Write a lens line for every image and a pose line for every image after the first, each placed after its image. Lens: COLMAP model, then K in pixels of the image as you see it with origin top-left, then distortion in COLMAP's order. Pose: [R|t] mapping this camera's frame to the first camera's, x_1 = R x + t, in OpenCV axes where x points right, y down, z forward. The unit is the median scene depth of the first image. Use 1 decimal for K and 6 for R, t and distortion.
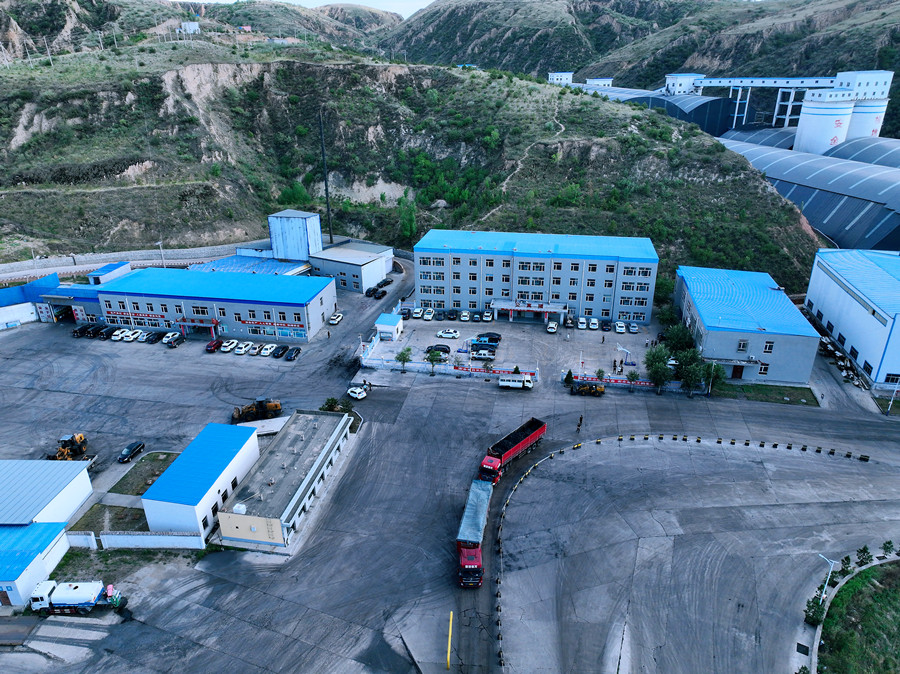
lens RADIAL K [[615.1, 0, 444.6], [0, 615.1, 336.5], [0, 0, 1]] dist [0.004683, 0.001562]
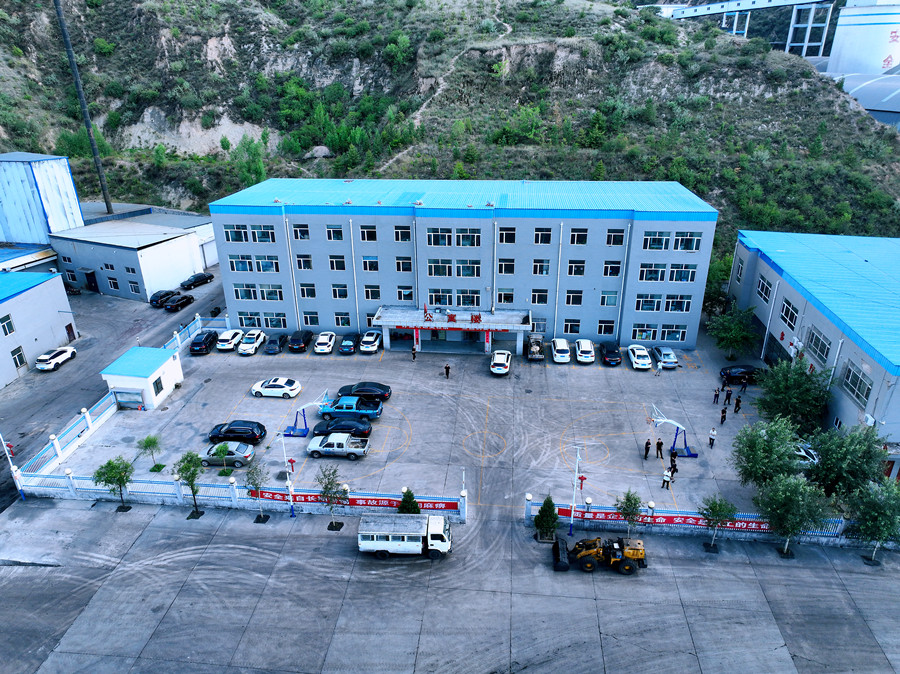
lens RADIAL K [[615.1, 0, 444.6], [0, 615.1, 336.5], [0, 0, 1]] dist [0.004683, 0.001562]
pose [[0.996755, -0.036899, 0.071538, 0.092193], [0.036602, 0.999315, 0.005449, -0.037242], [-0.071690, -0.002812, 0.997423, 0.495220]]
